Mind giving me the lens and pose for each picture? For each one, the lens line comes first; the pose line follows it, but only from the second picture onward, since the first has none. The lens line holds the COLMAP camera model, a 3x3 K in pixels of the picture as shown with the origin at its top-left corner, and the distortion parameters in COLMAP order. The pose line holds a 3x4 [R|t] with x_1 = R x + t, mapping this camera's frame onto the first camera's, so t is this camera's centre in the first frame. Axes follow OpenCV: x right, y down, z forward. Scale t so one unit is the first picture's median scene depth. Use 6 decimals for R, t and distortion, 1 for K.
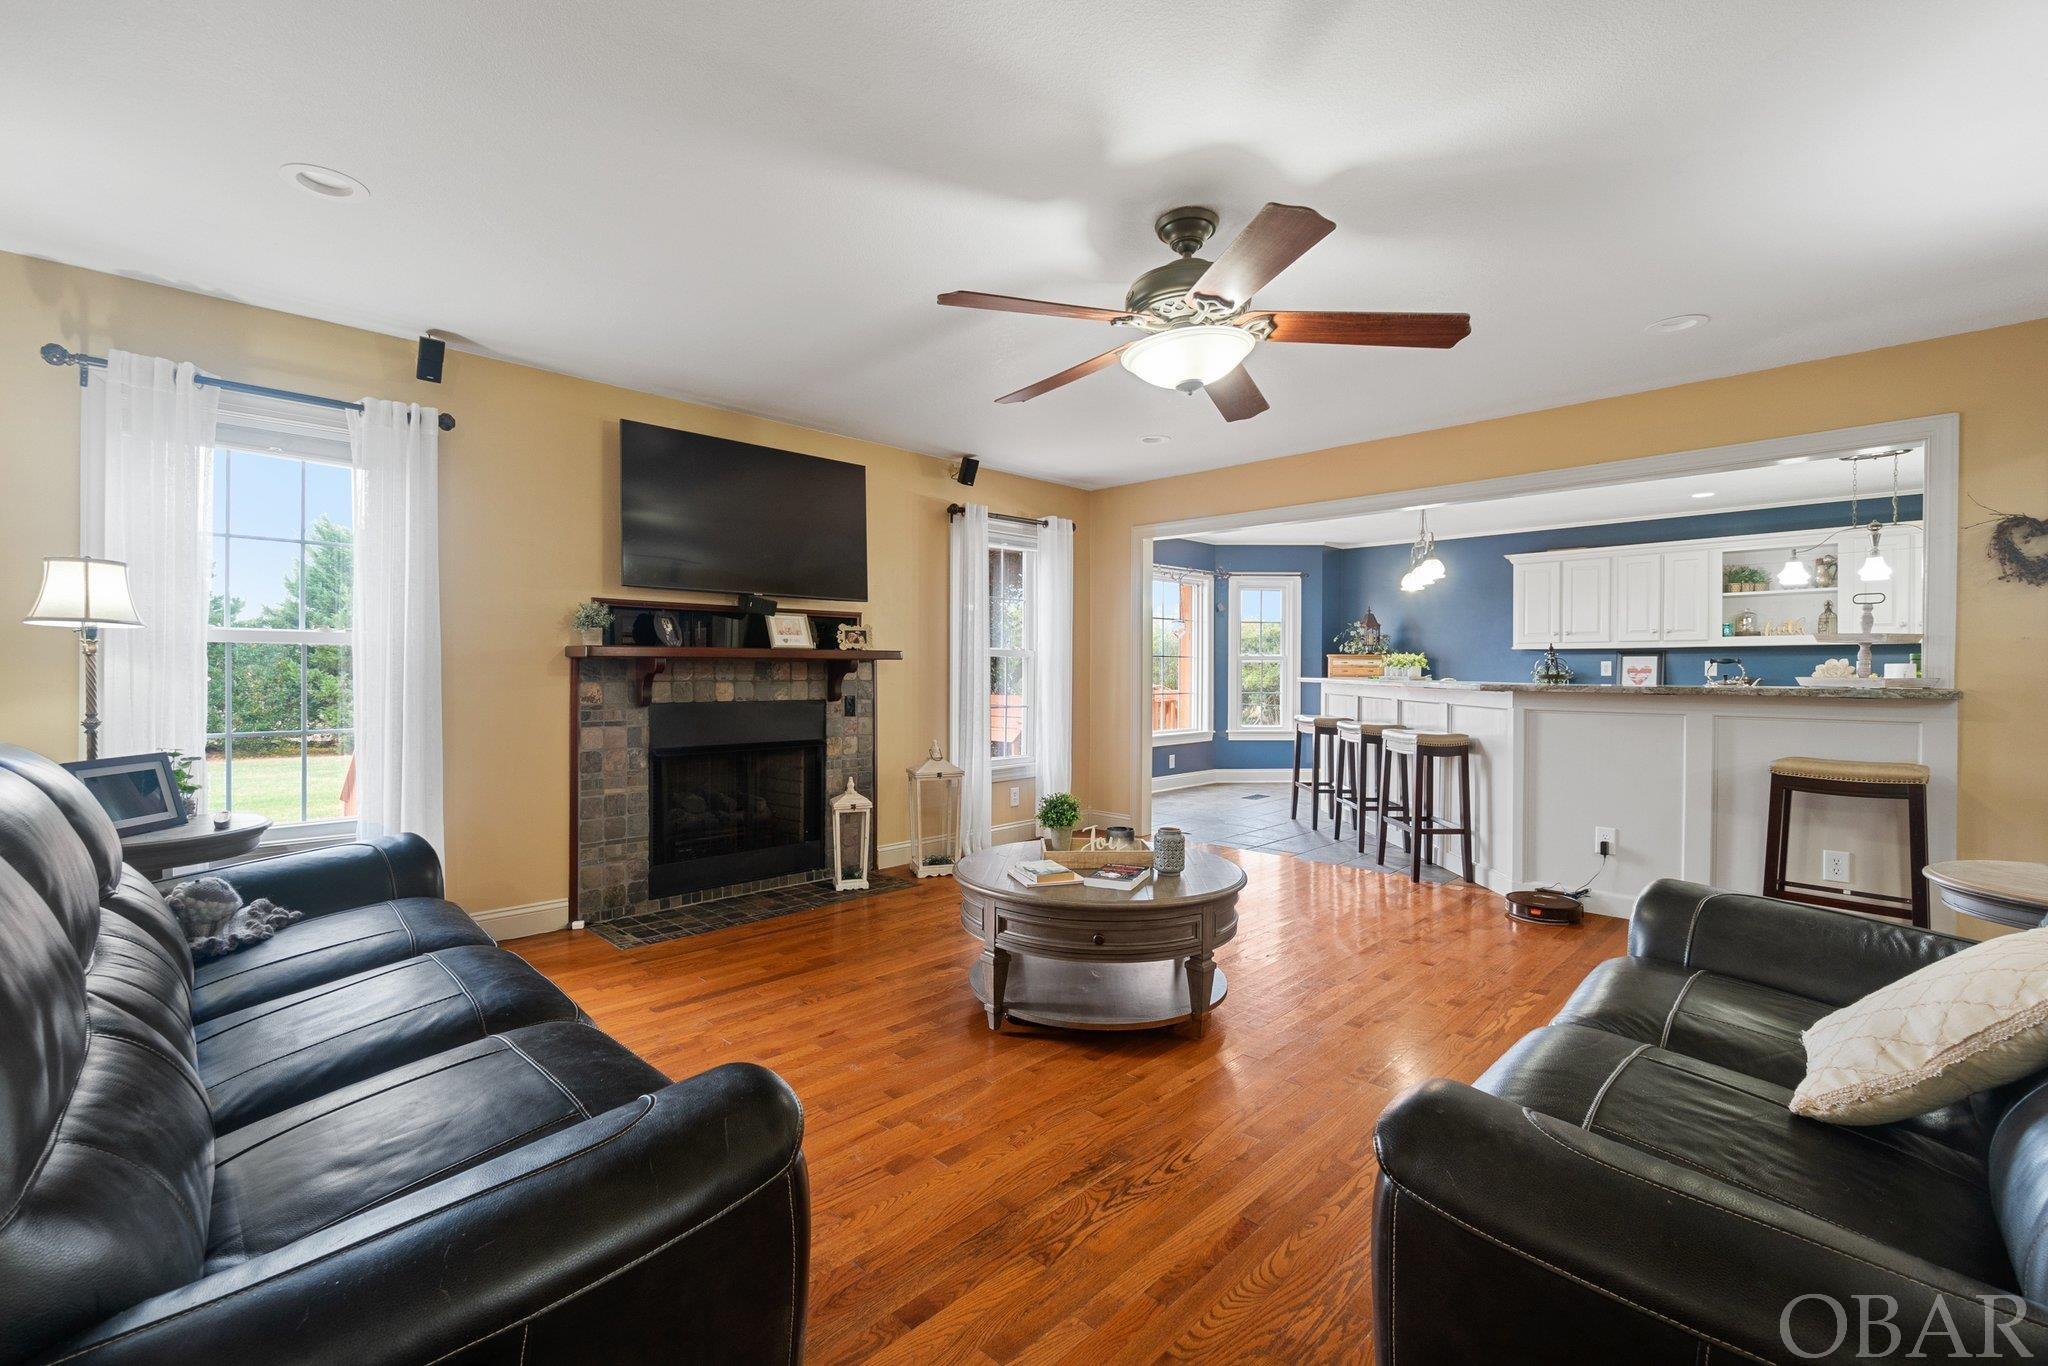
lens RADIAL K [[887.5, 0, 1021.2], [0, 887.5, 669.3], [0, 0, 1]] dist [-0.002298, -0.000034]
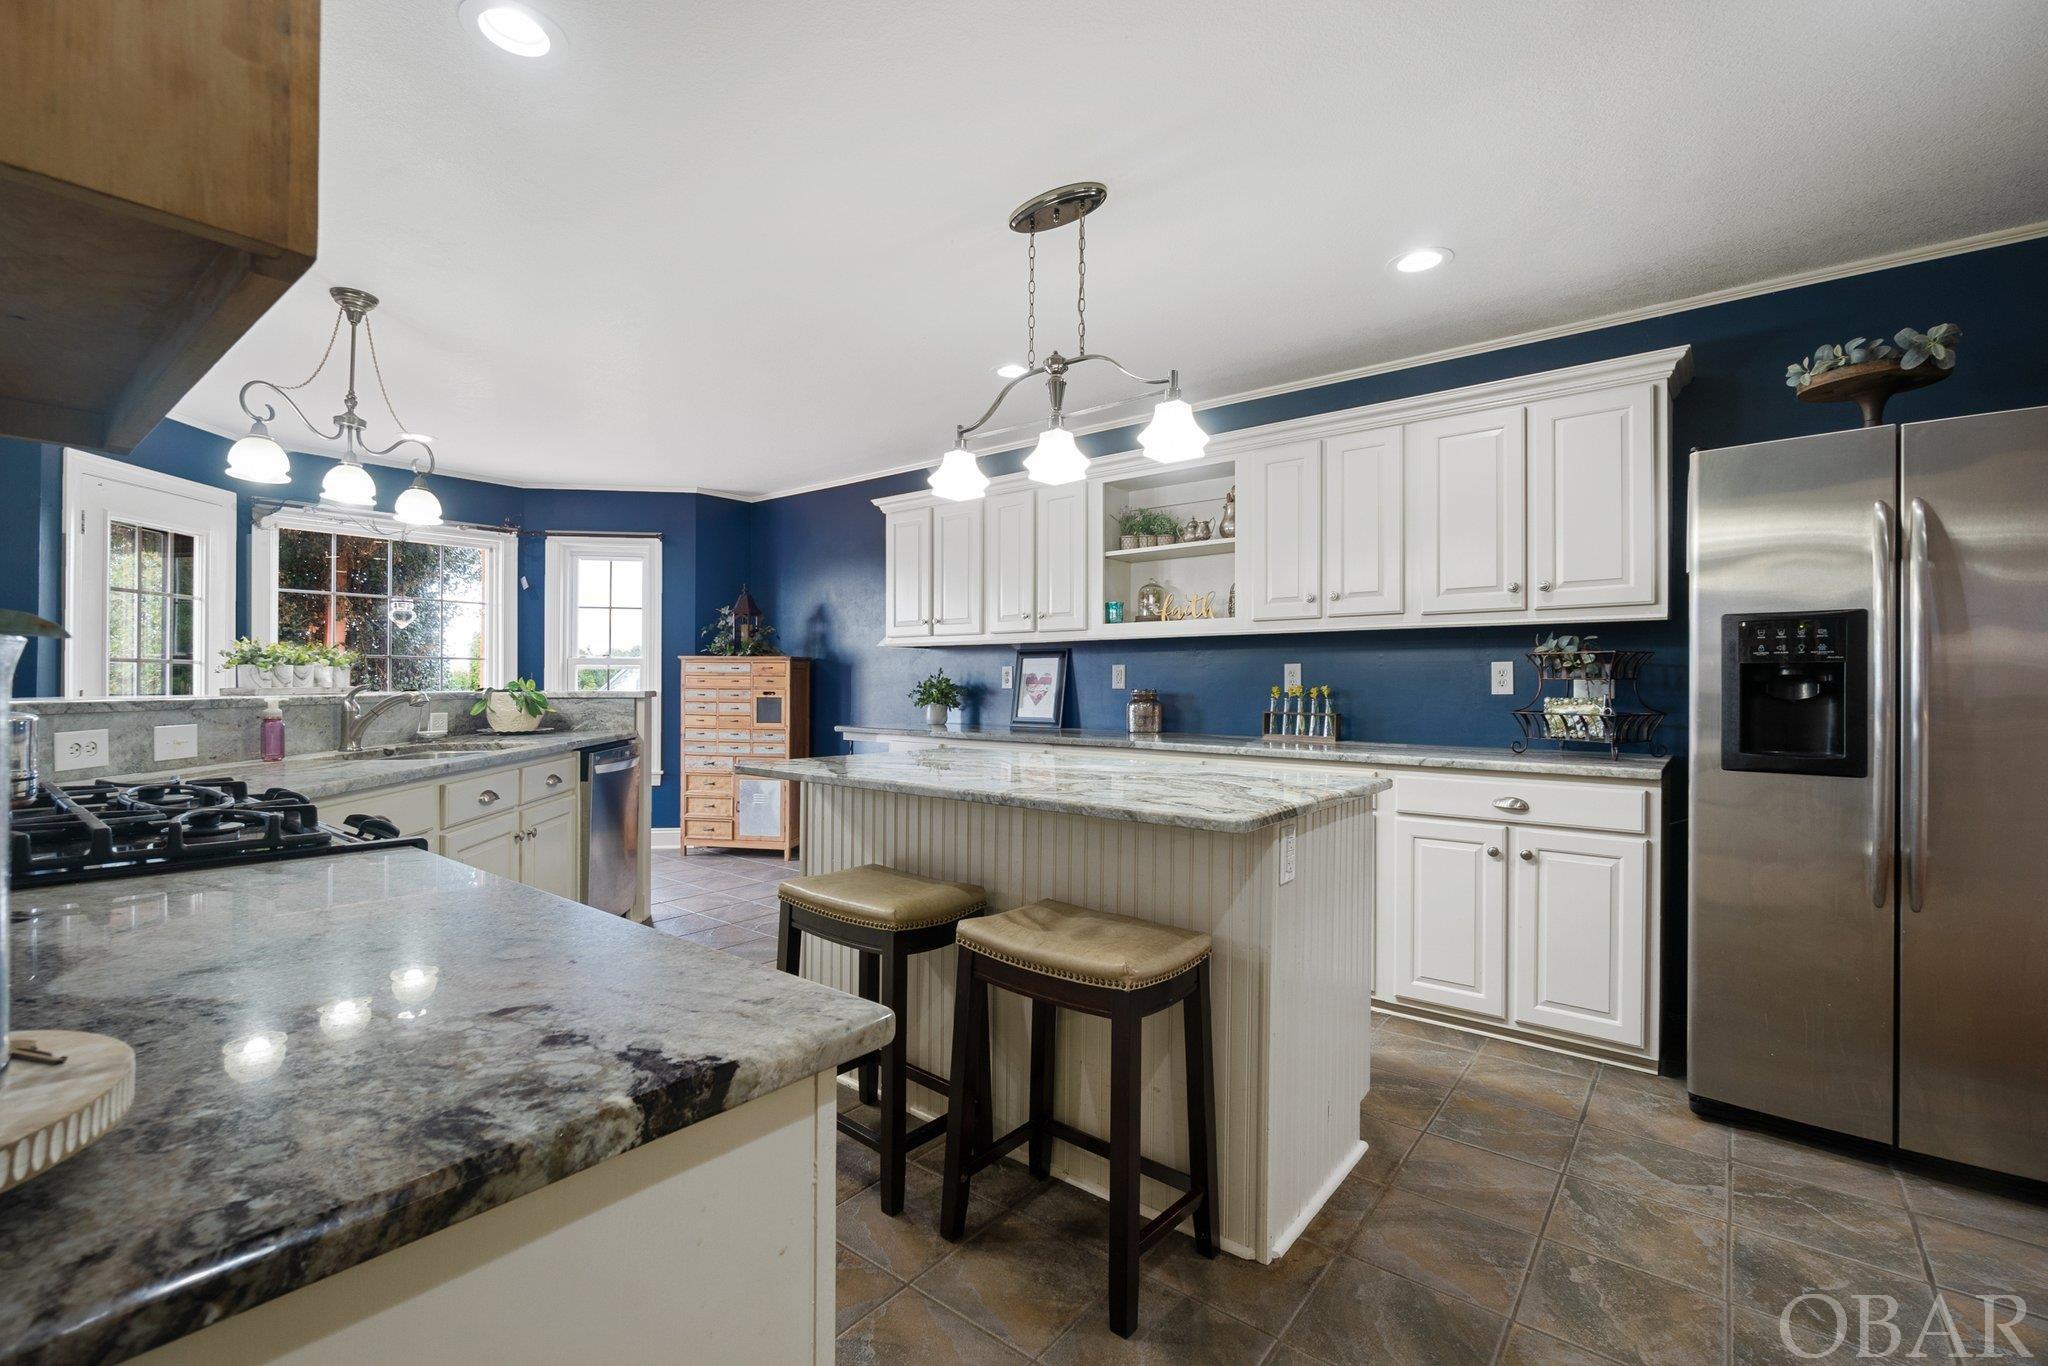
lens RADIAL K [[887.5, 0, 1031.0], [0, 887.5, 689.1], [0, 0, 1]] dist [-0.005226, 0.000783]
pose [[0.992495, 0.000496, 0.122283, 1.013281], [-0.001000, 0.999991, 0.004065, 0.009860], [-0.122280, -0.004156, 0.992487, 0.603523]]
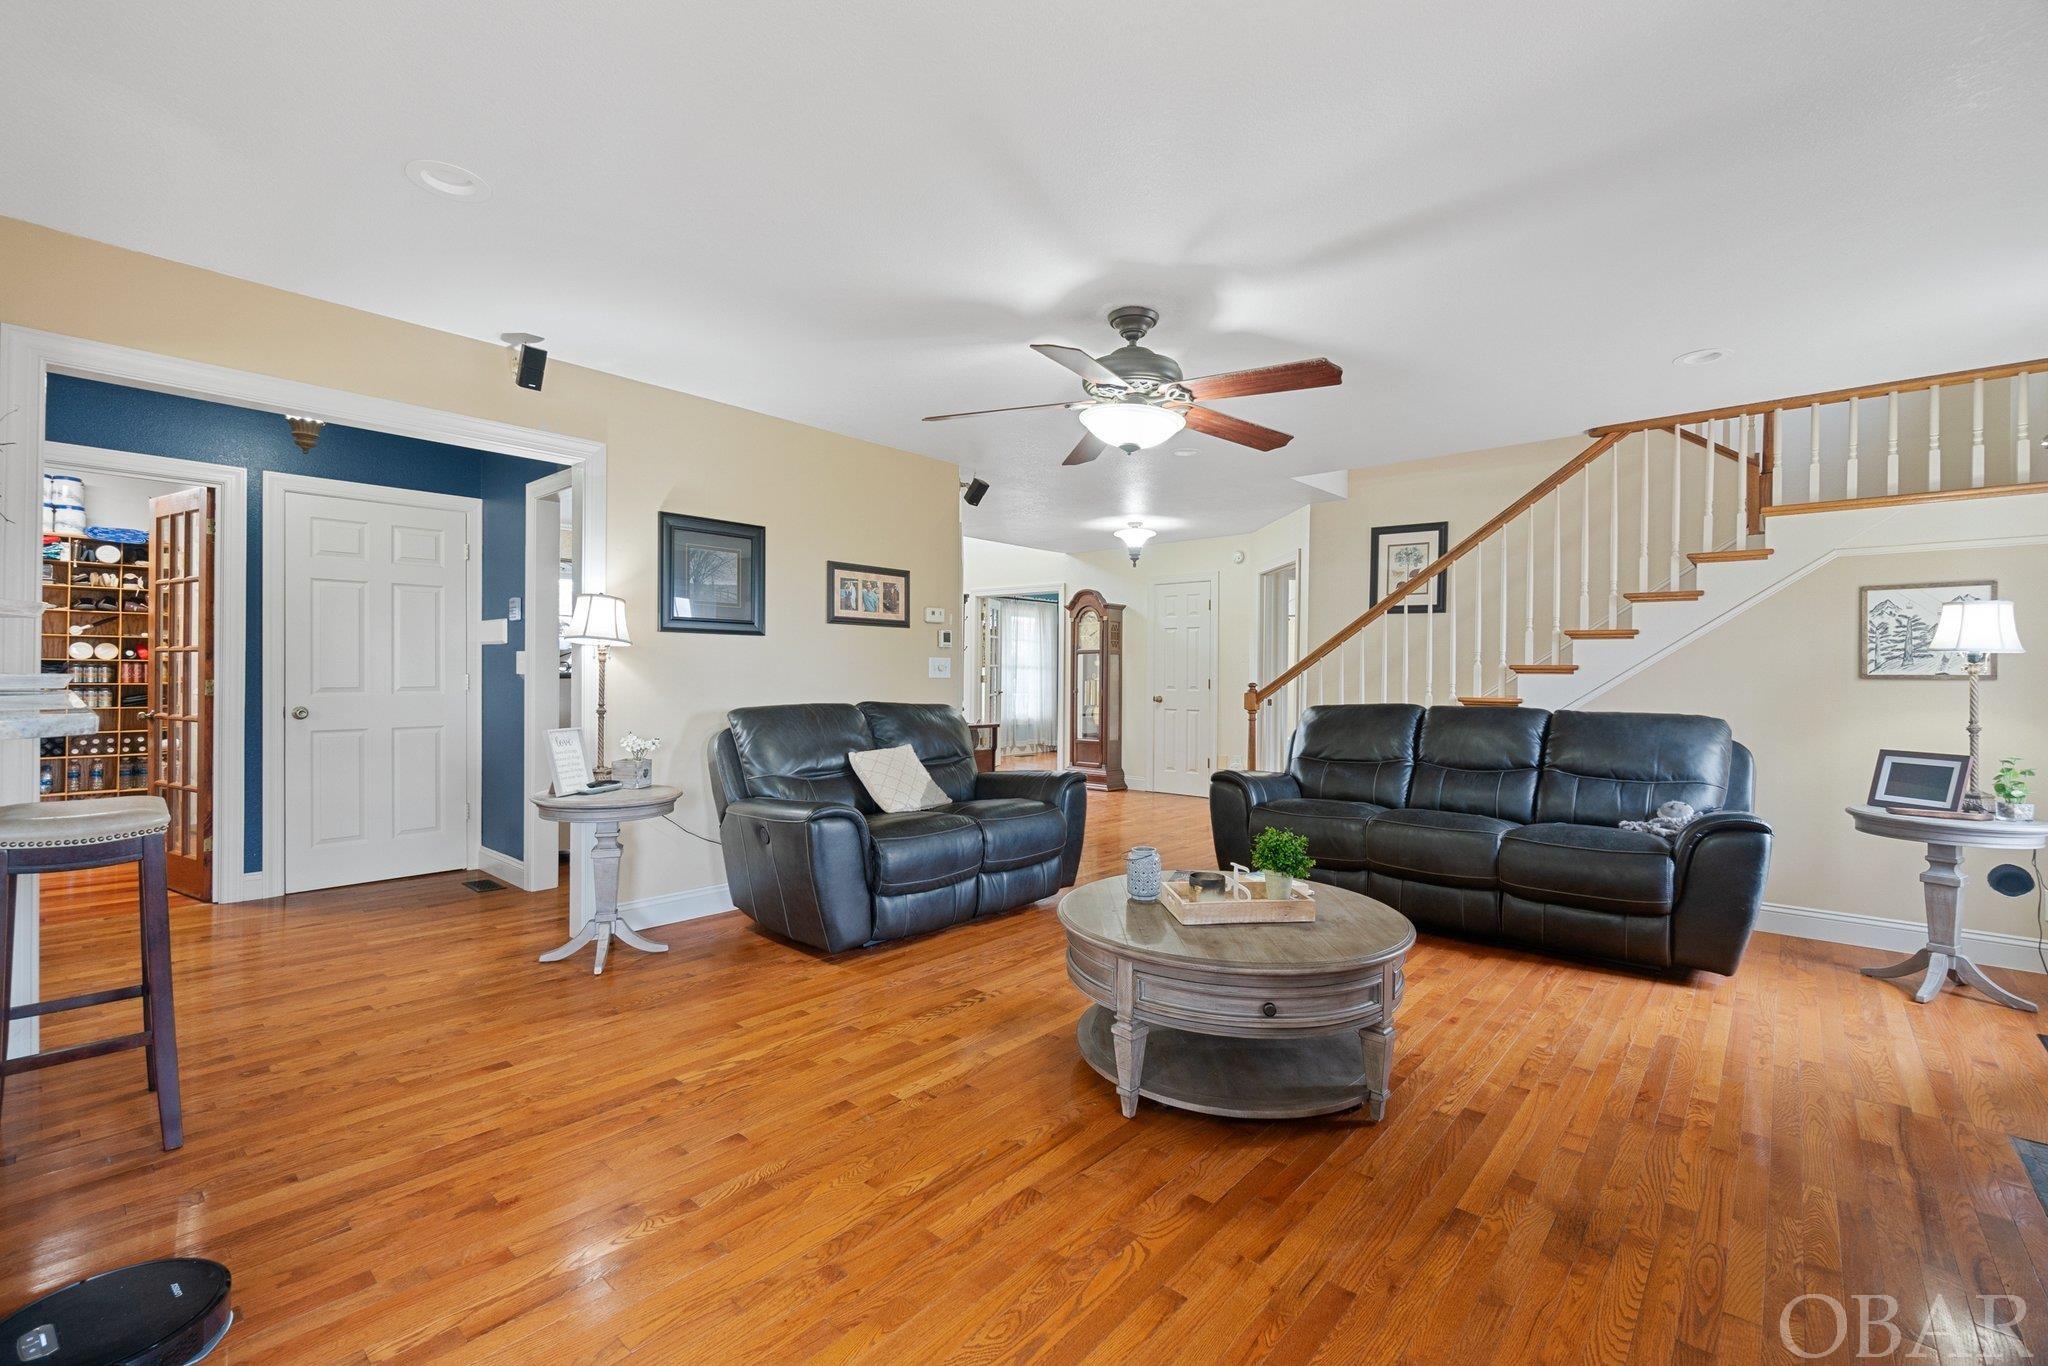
lens RADIAL K [[887.5, 0, 1021.2], [0, 887.5, 669.3], [0, 0, 1]] dist [-0.002298, -0.000034]
pose [[-0.997943, -0.014745, -0.062384, 0.234187], [-0.014442, 0.999882, -0.005303, 0.000582], [0.062455, -0.004392, -0.998038, 1.268429]]
